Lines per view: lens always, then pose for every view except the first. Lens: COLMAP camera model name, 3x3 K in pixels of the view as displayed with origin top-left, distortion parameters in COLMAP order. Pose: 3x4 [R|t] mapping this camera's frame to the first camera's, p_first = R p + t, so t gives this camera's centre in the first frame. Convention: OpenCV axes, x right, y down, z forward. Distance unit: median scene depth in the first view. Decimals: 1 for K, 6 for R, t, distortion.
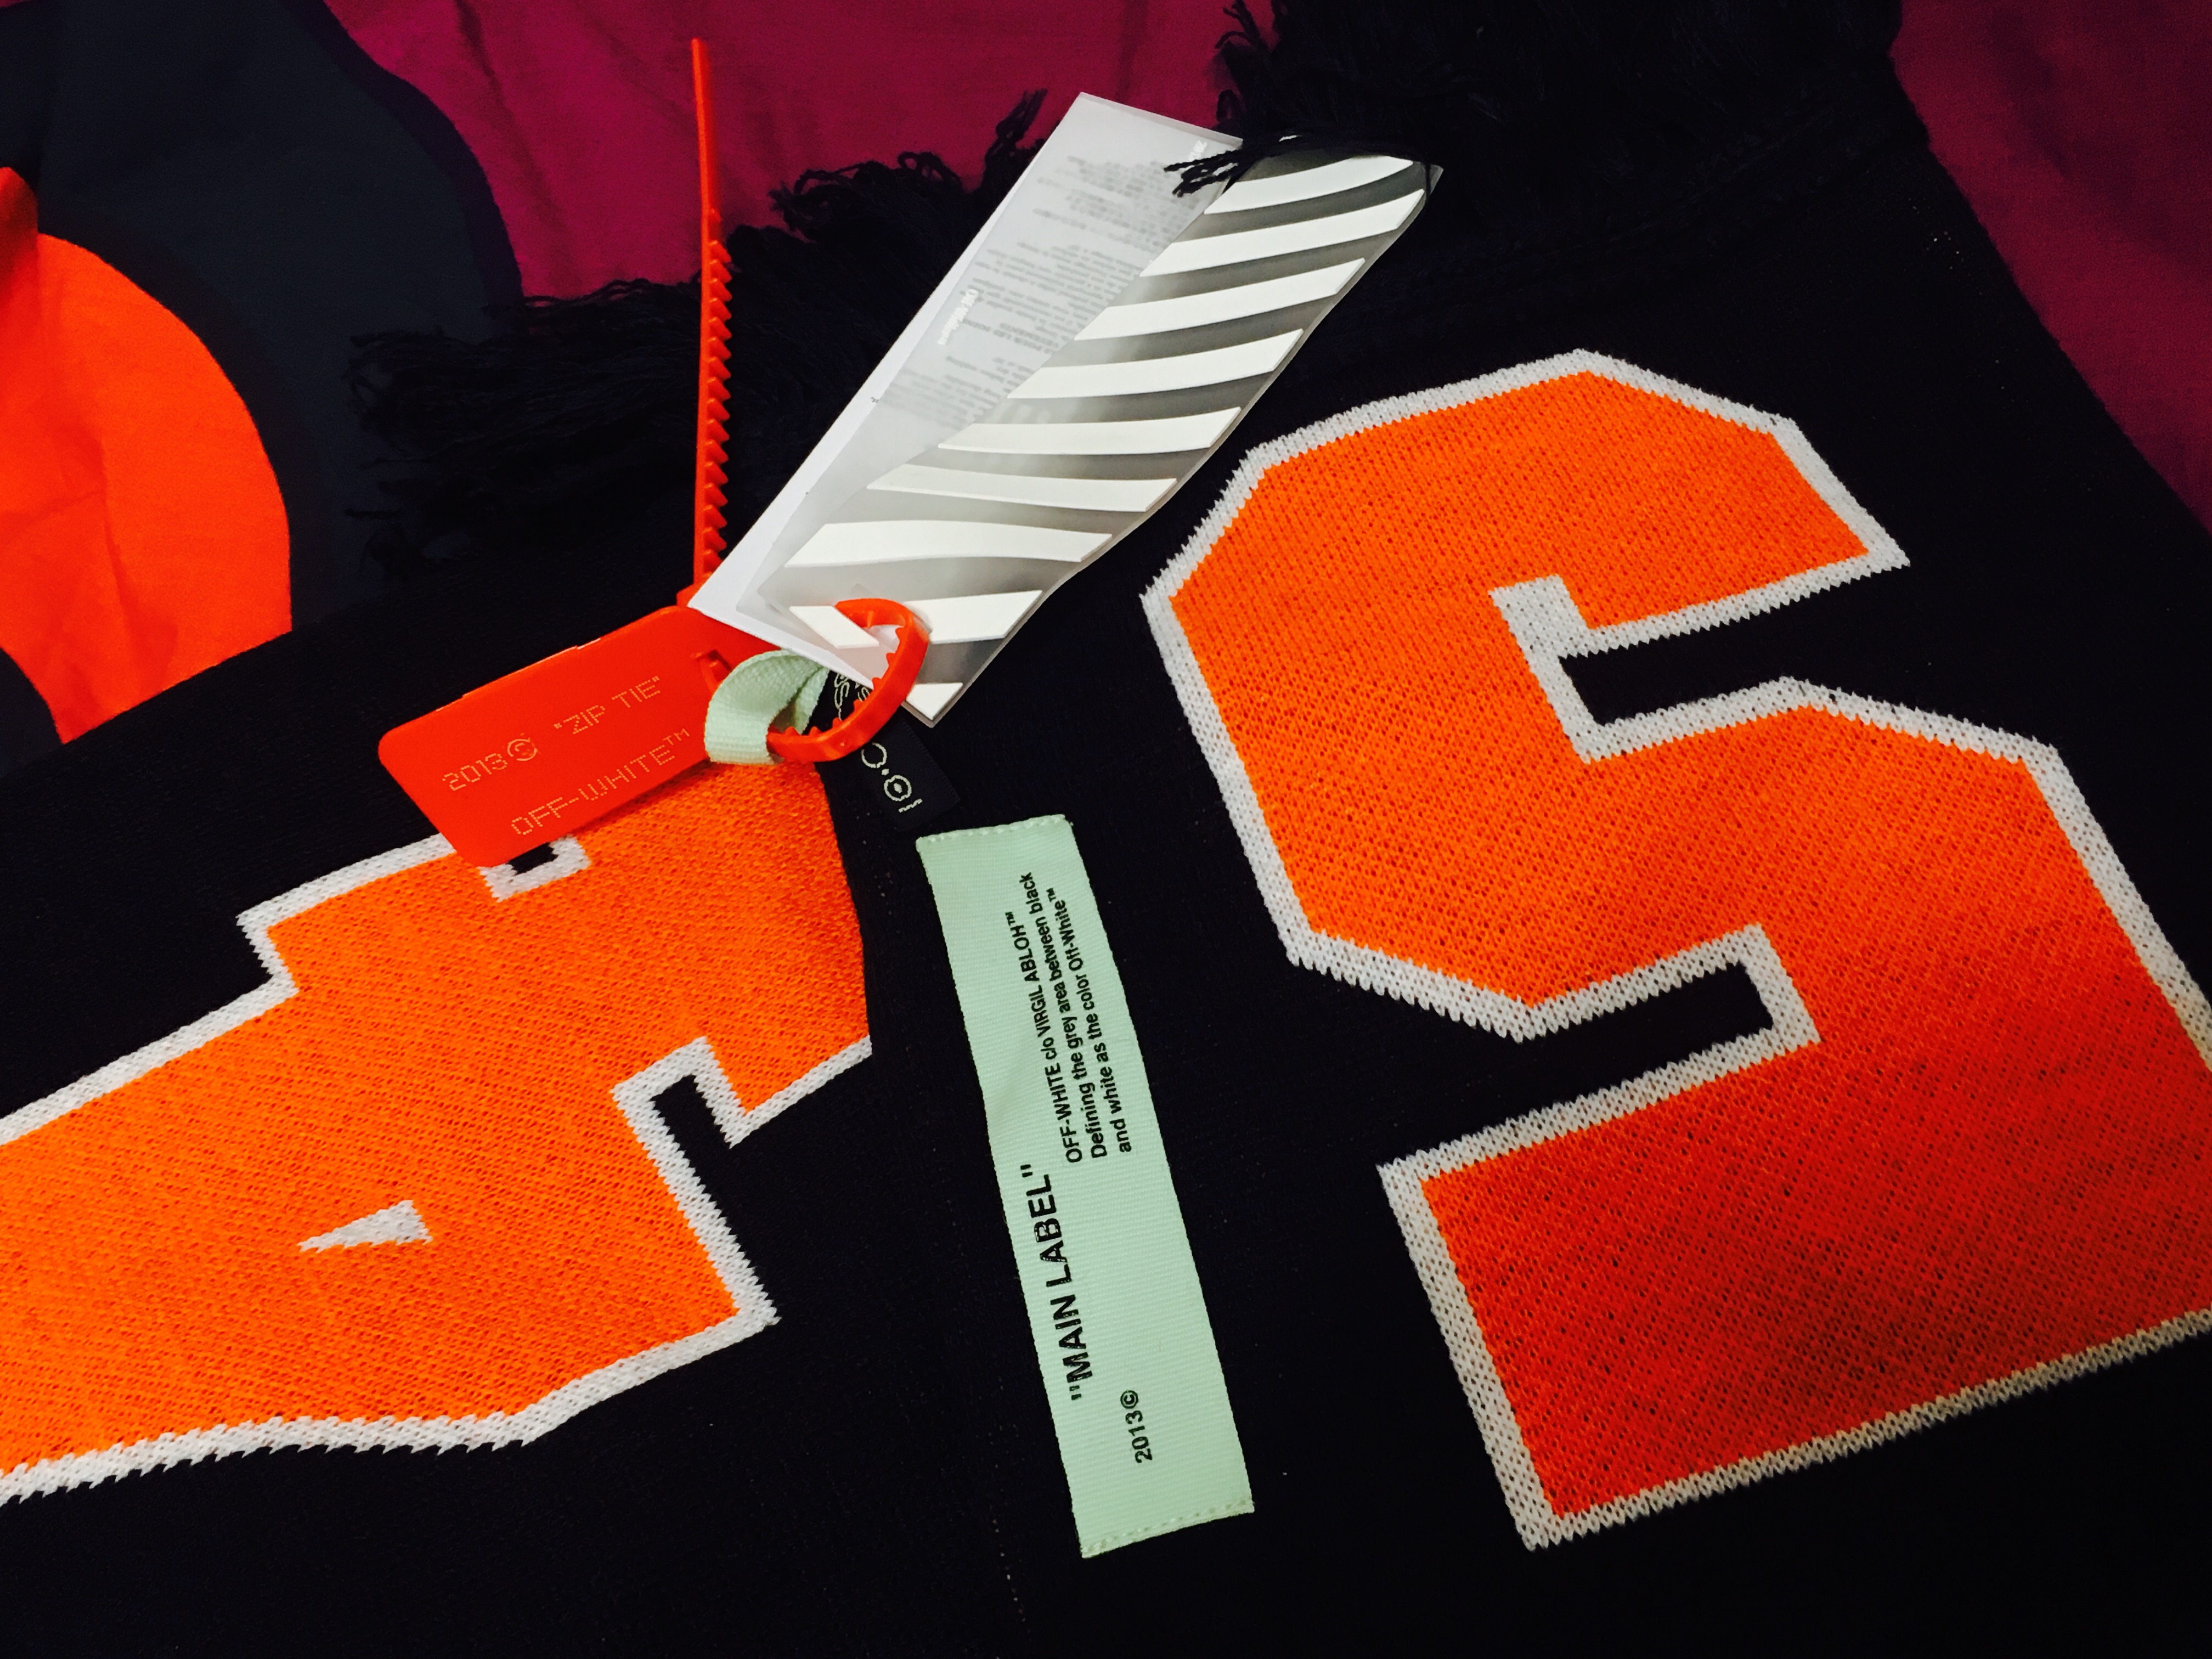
lens RADIAL K [[2408.0, 0, 1106.0], [0, 2408.0, 829.5], [0, 0, 1]] dist [0.041003, -0.008593]
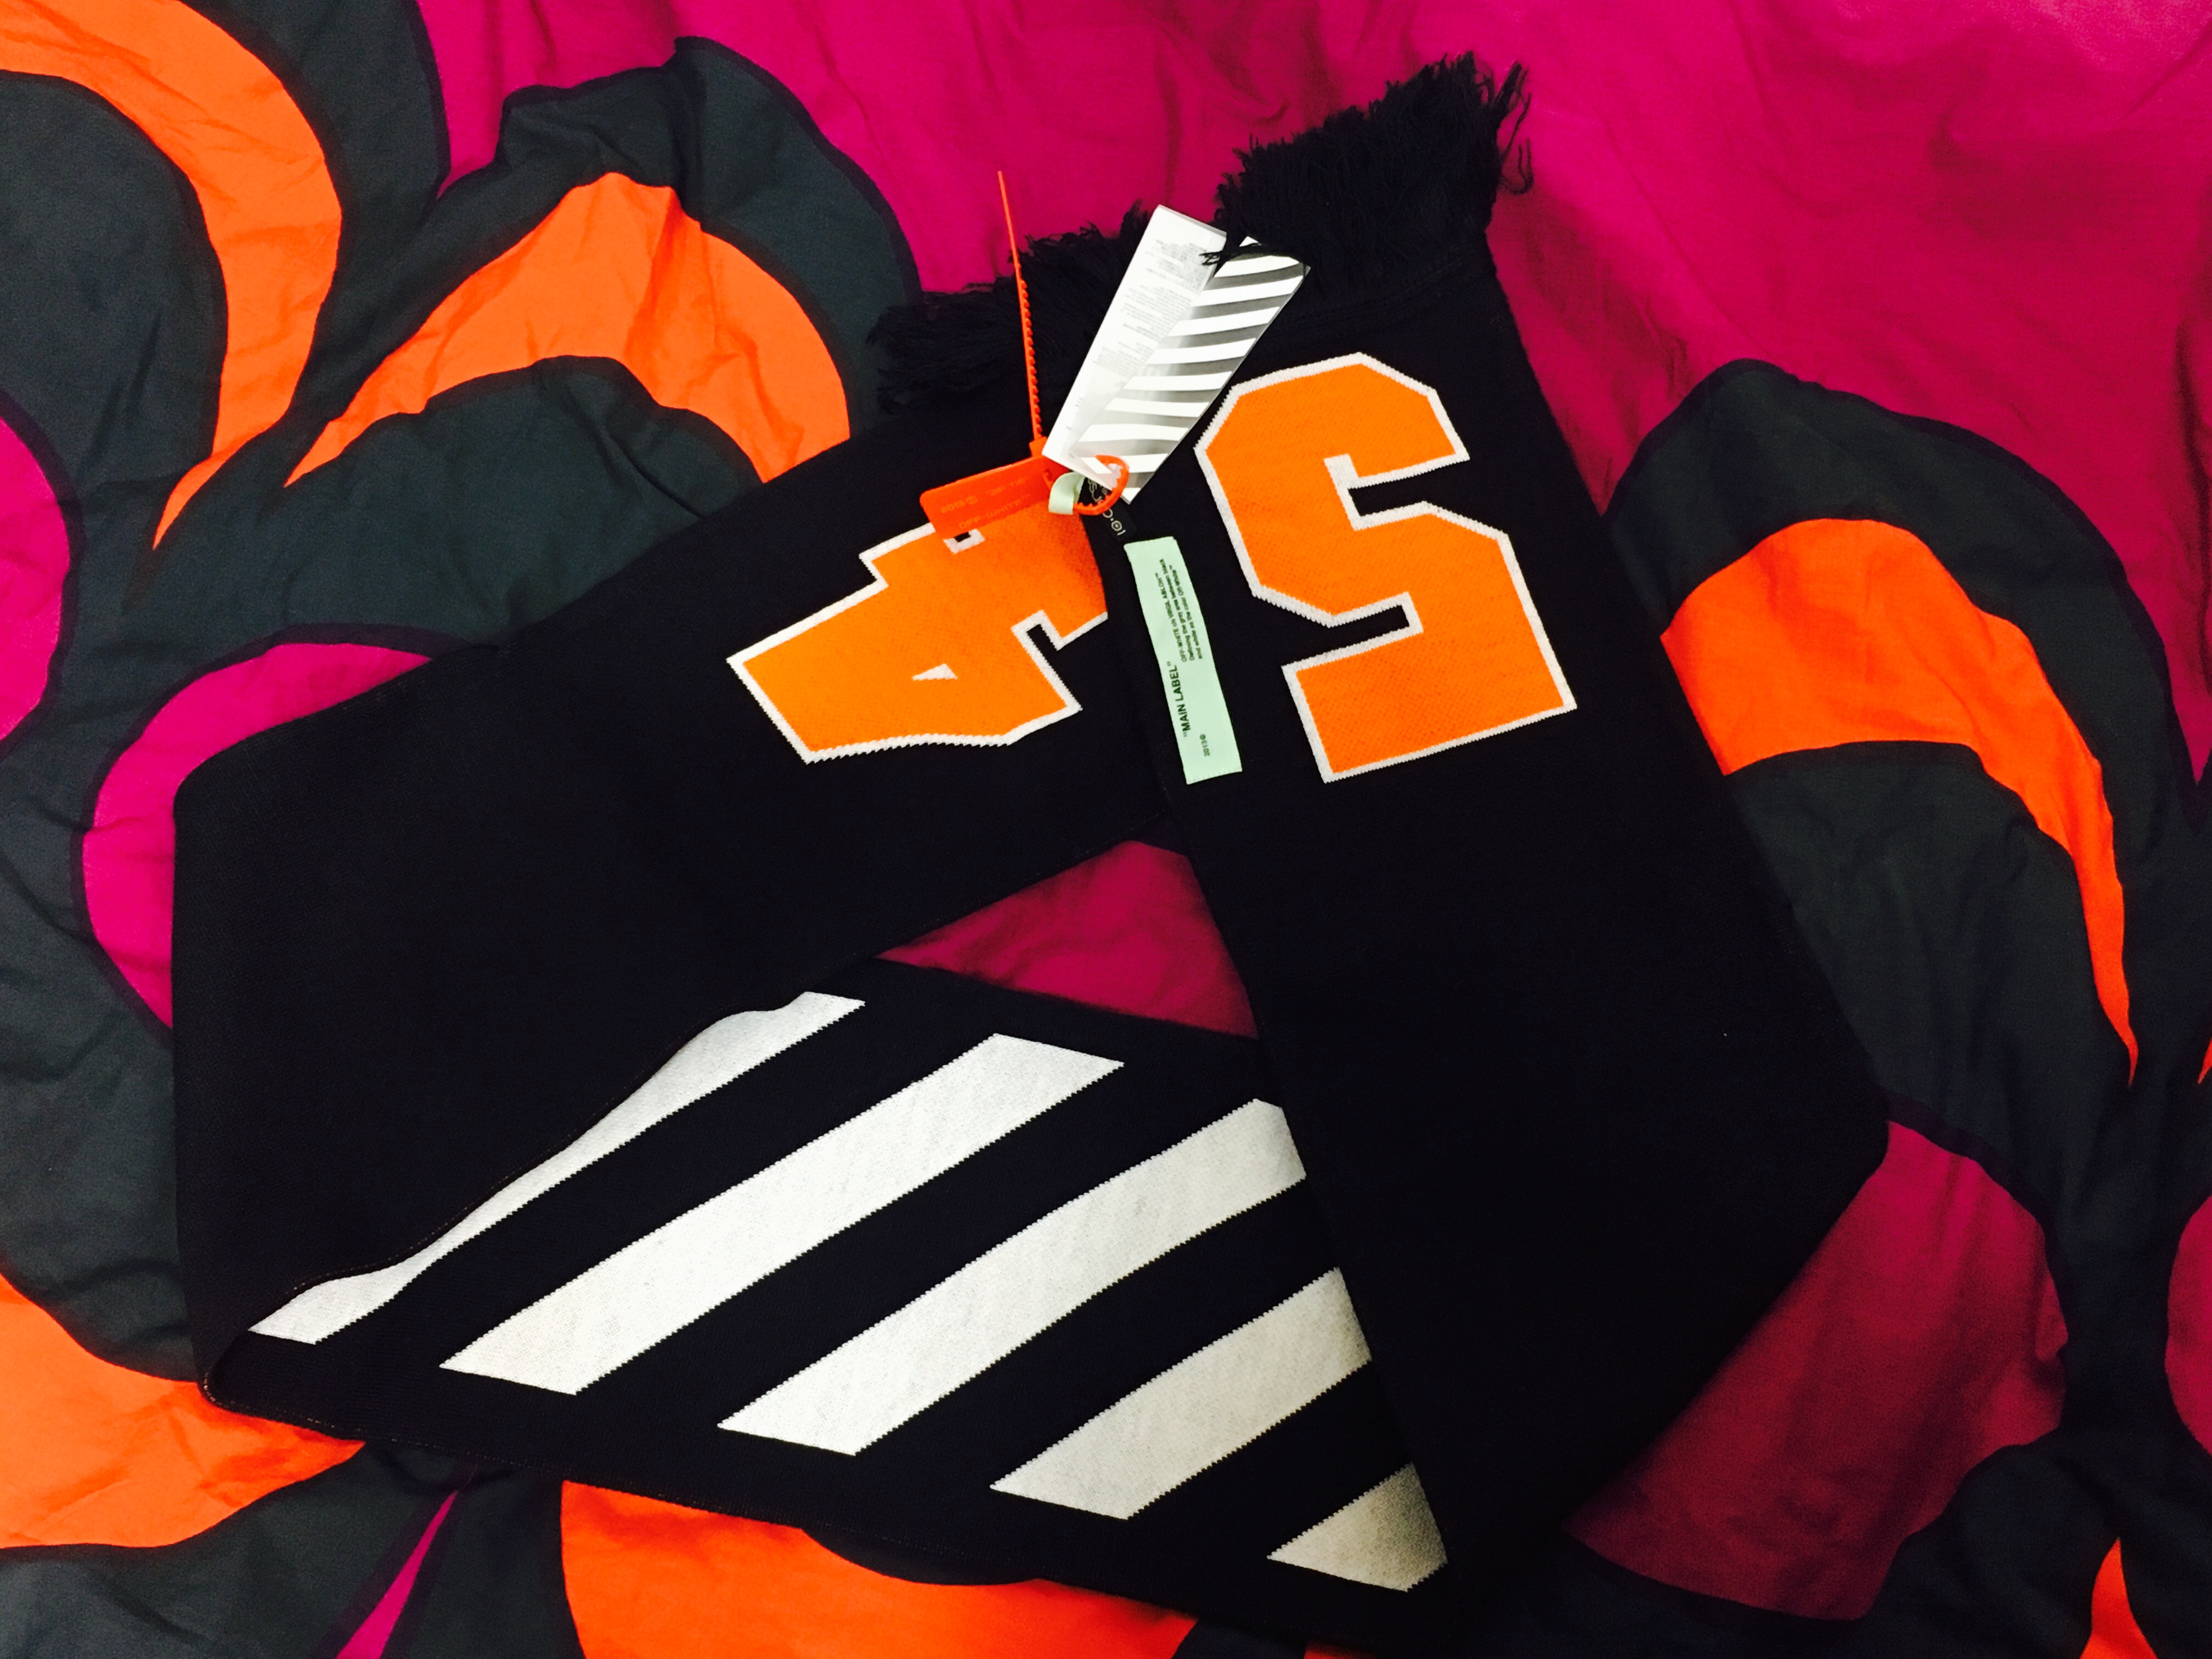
lens RADIAL K [[2408.0, 0, 1106.0], [0, 2408.0, 829.5], [0, 0, 1]] dist [0.041003, -0.008593]
pose [[0.986565, 0.024500, 0.161524, -0.537691], [-0.061607, 0.971493, 0.228925, -0.311935], [-0.151311, -0.235801, 0.959950, -1.763247]]
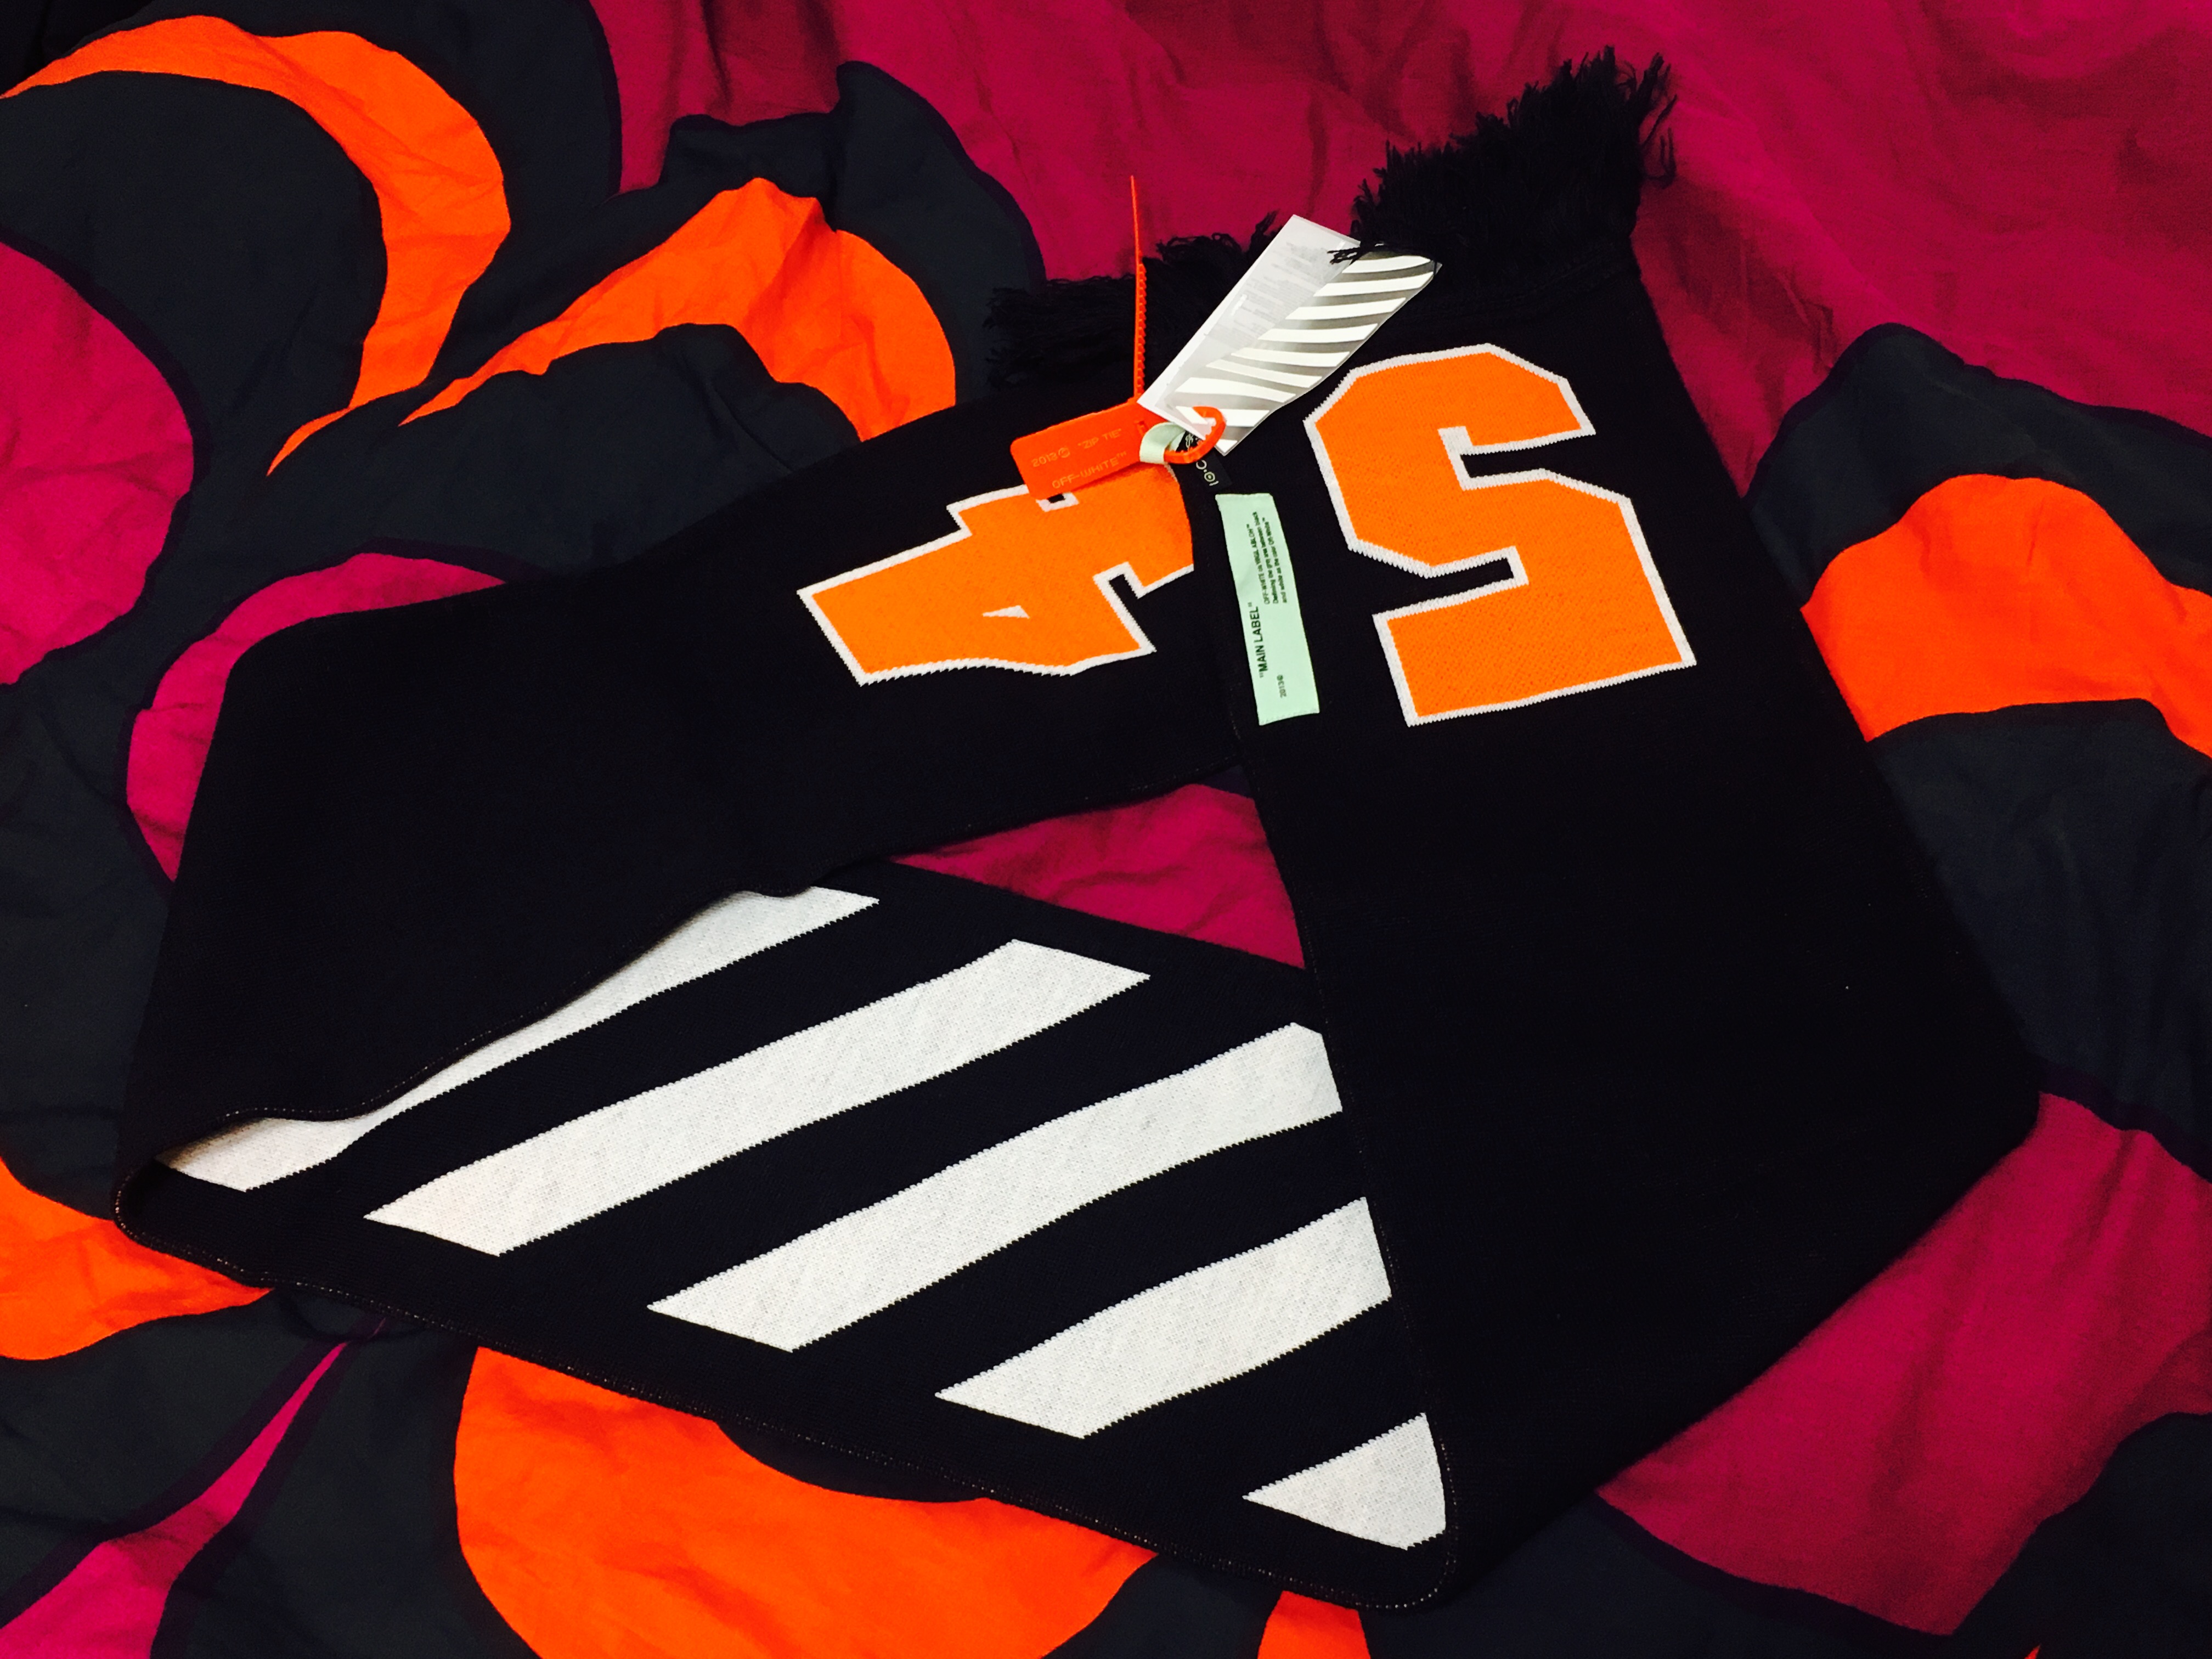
lens RADIAL K [[2408.0, 0, 1106.0], [0, 2408.0, 829.5], [0, 0, 1]] dist [0.041003, -0.008593]
pose [[0.994478, 0.104422, -0.010432, -0.130515], [-0.104427, 0.994533, 0.000028, 0.381407], [0.010378, 0.001062, 0.999946, -1.669925]]
